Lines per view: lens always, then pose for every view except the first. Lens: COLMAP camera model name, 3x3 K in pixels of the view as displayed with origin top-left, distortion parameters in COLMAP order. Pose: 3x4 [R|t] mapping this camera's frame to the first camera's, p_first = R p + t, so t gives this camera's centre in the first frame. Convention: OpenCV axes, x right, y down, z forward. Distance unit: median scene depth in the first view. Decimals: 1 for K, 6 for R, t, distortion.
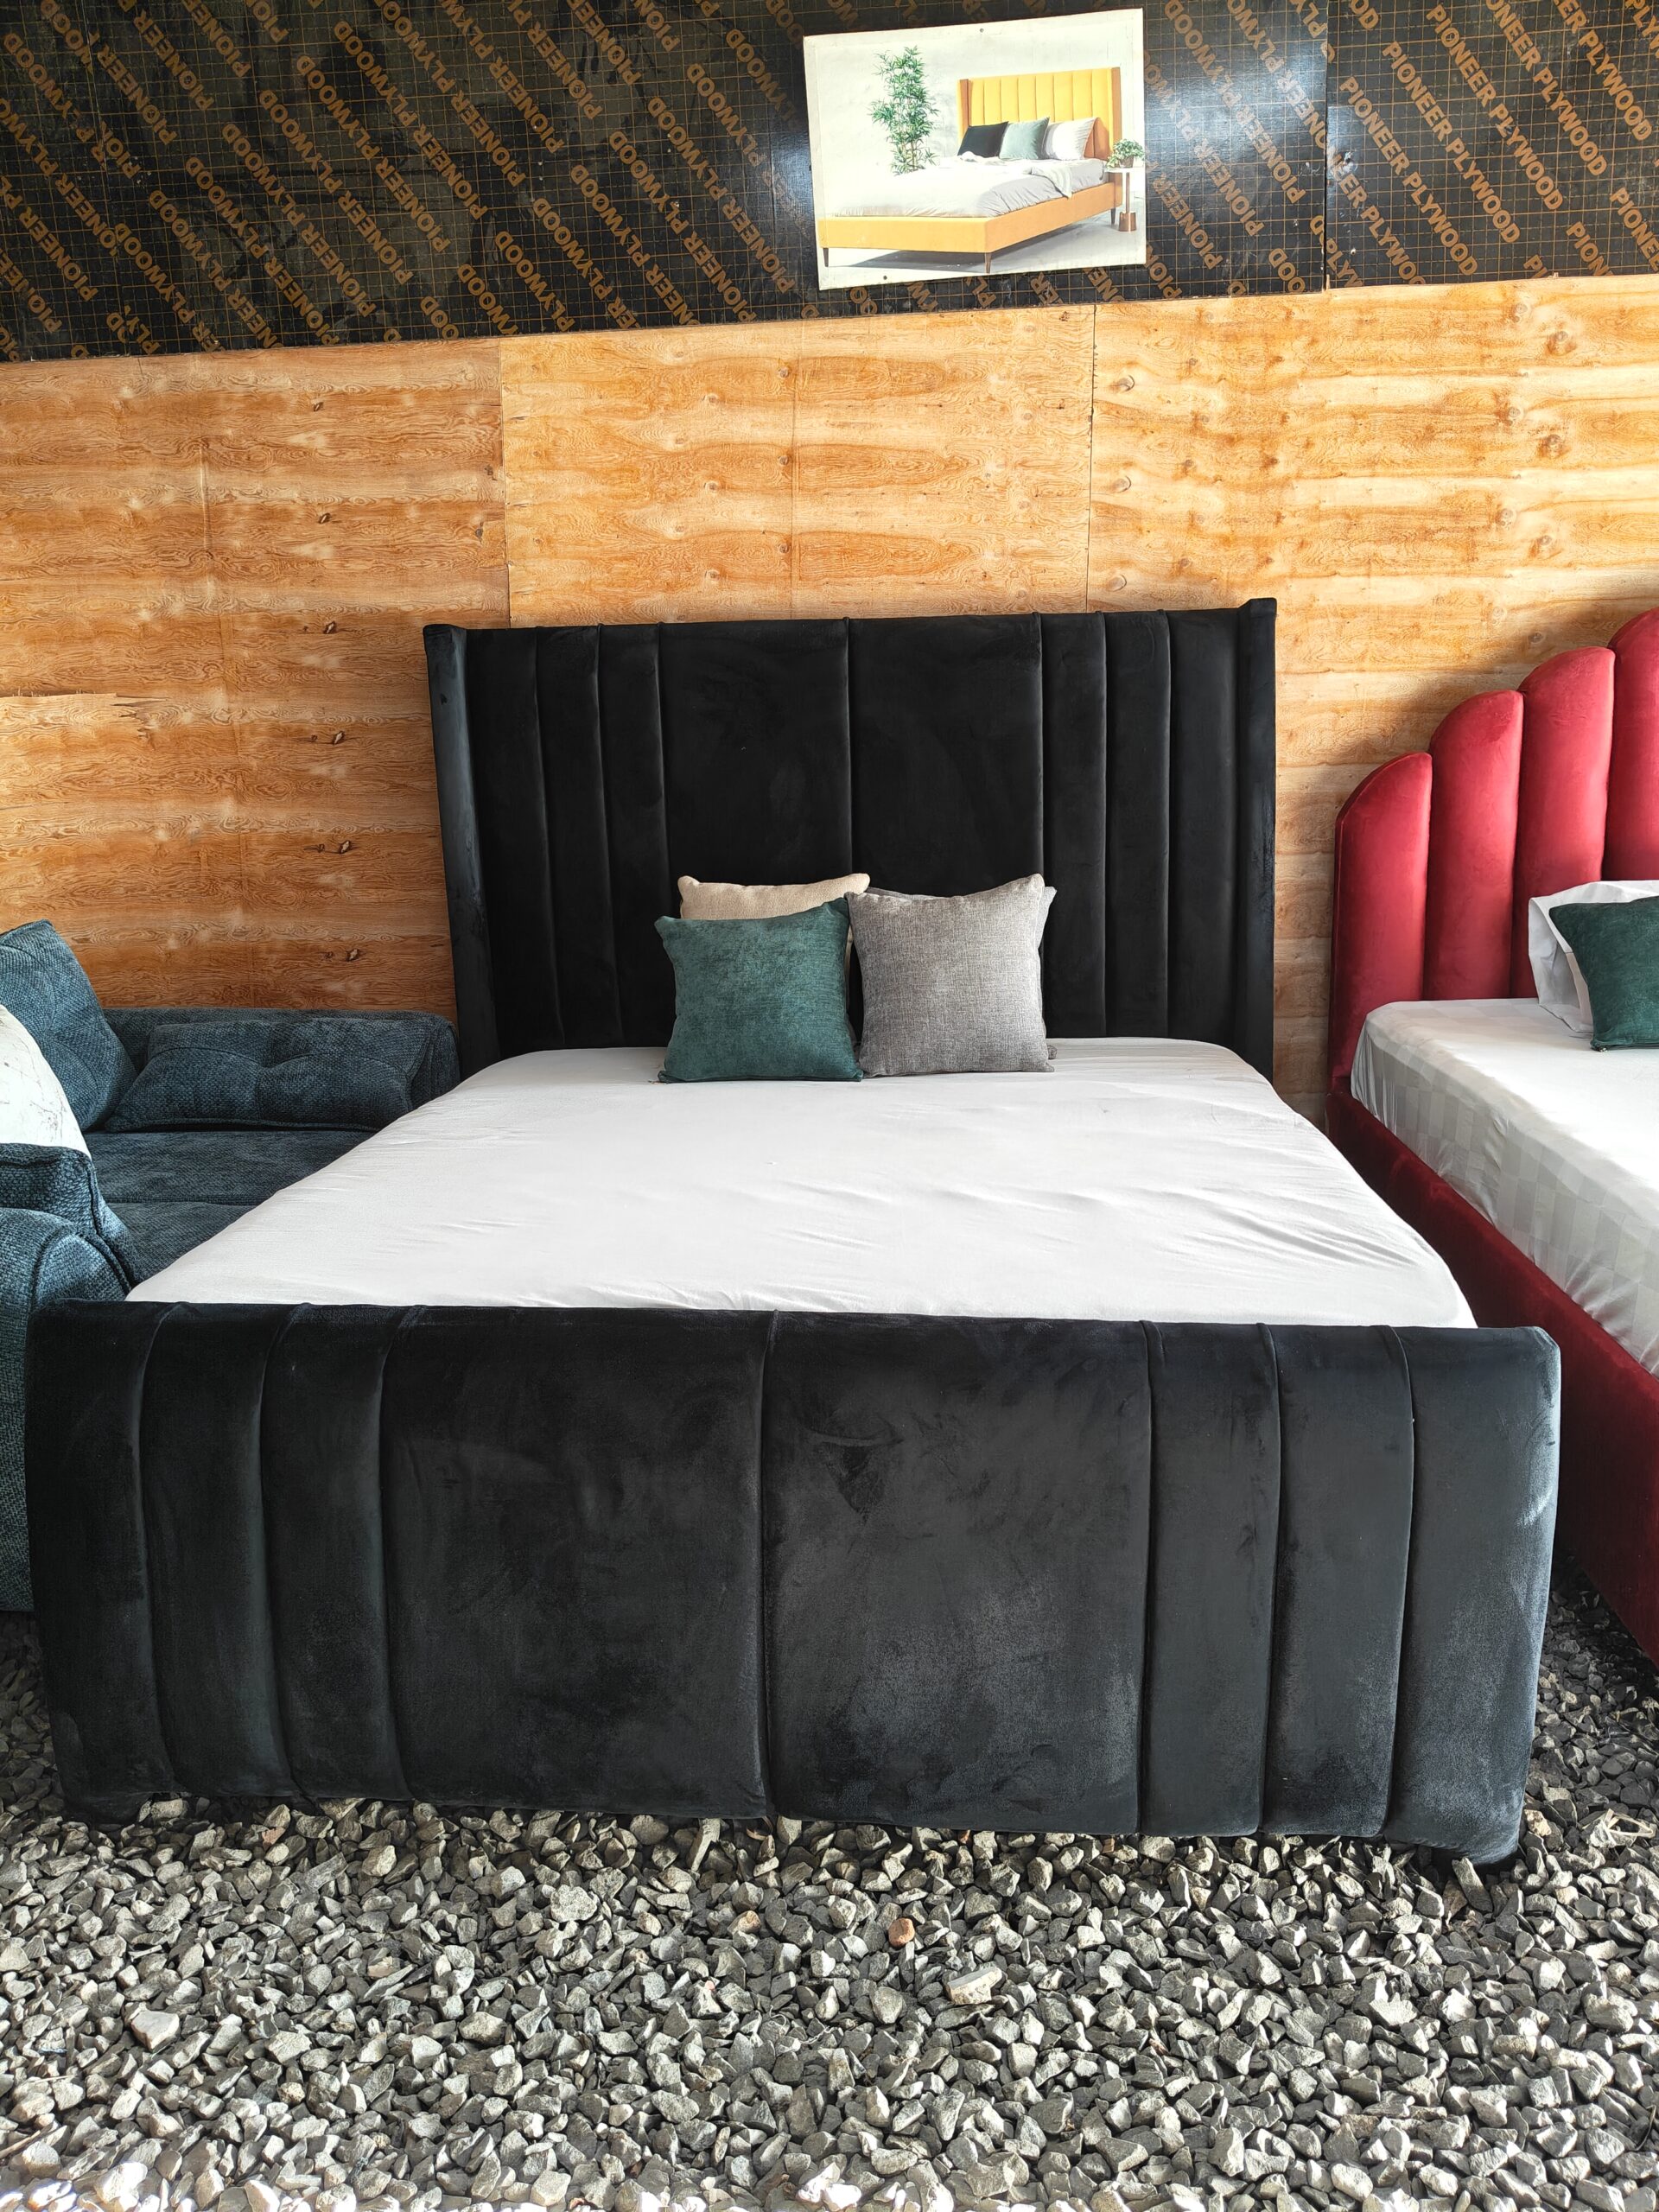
lens RADIAL K [[1712.2, 0, 829.5], [0, 1712.2, 1106.0], [0, 0, 1]] dist [-0.006553, -0.038397]
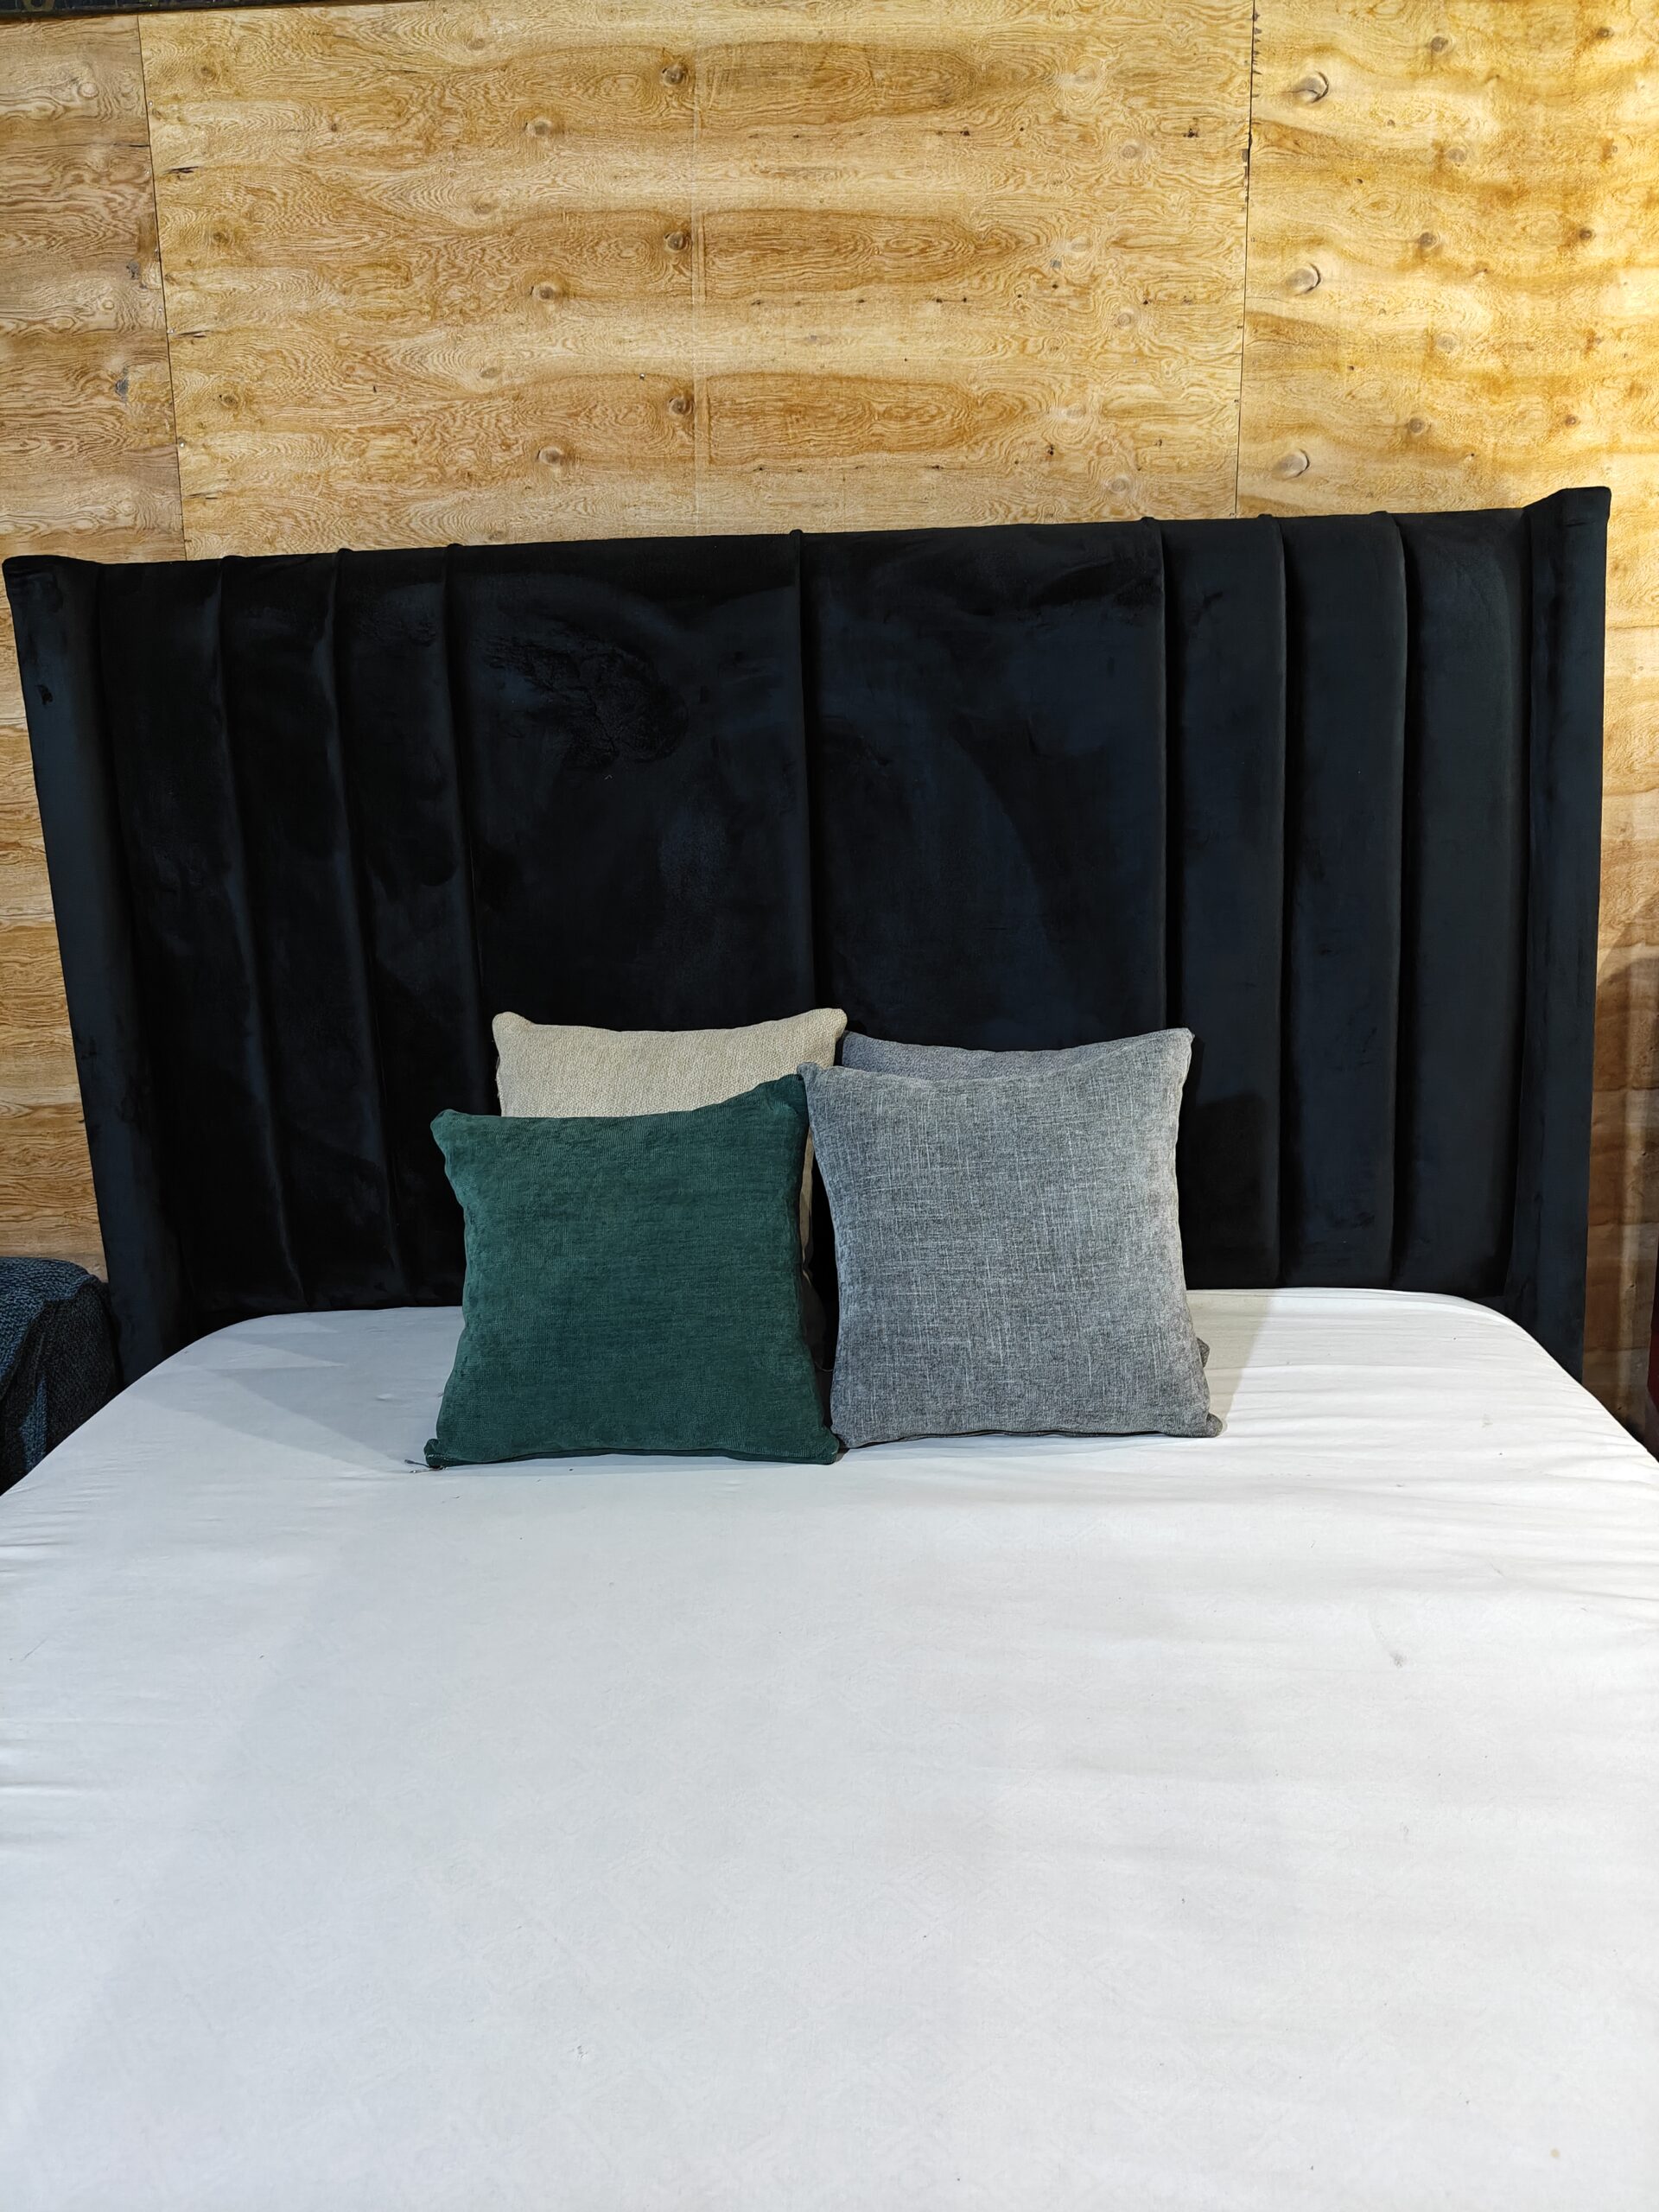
lens RADIAL K [[1707.0, 0, 829.5], [0, 1707.0, 1106.0], [0, 0, 1]] dist [-0.025508, 0.001587]
pose [[0.999765, -0.015590, 0.015075, 0.009536], [0.015407, 0.999807, 0.012179, -0.116006], [-0.015262, -0.011944, 0.999812, 0.482009]]
